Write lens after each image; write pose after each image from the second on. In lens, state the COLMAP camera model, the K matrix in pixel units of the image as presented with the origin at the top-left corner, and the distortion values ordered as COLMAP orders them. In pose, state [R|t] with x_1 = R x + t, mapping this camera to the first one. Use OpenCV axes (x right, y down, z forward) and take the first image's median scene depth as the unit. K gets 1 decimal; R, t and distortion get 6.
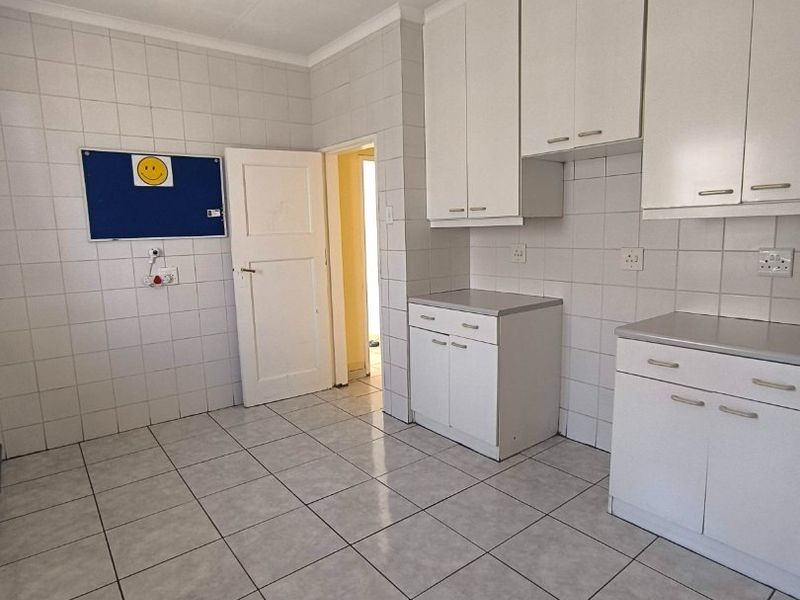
lens RADIAL K [[485.4, 0, 399.1], [0, 485.4, 300.3], [0, 0, 1]] dist [-0.036007, 0.014706]
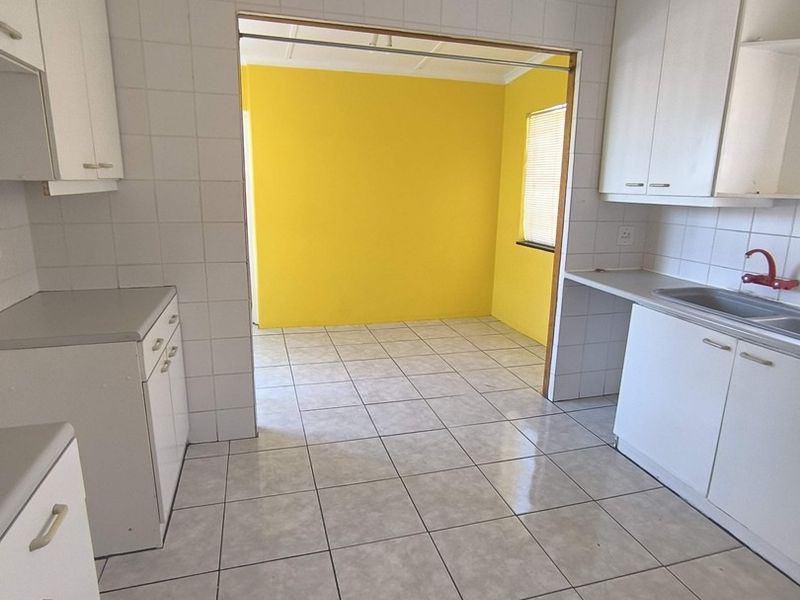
lens RADIAL K [[485.4, 0, 399.8], [0, 485.4, 300.2], [0, 0, 1]] dist [-0.036007, 0.014706]
pose [[-0.930149, -0.074782, 0.359485, -0.219351], [0.059089, 0.935794, 0.347560, -0.229463], [-0.362396, 0.344524, -0.866010, 1.412746]]
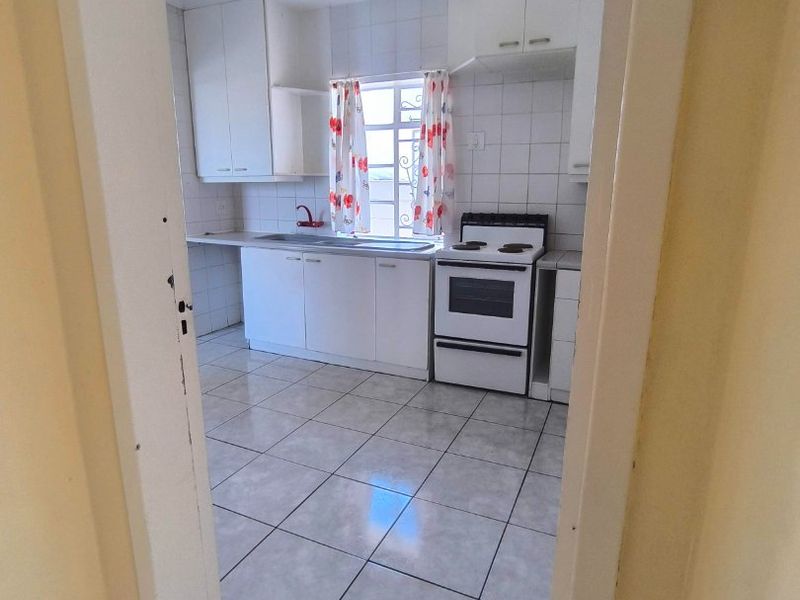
lens RADIAL K [[485.4, 0, 399.7], [0, 485.4, 299.6], [0, 0, 1]] dist [-0.036007, 0.014706]
pose [[-0.887503, 0.129146, -0.442334, -0.043739], [-0.045408, 0.930741, 0.362850, -0.274299], [0.458559, 0.342115, -0.820171, 1.962356]]
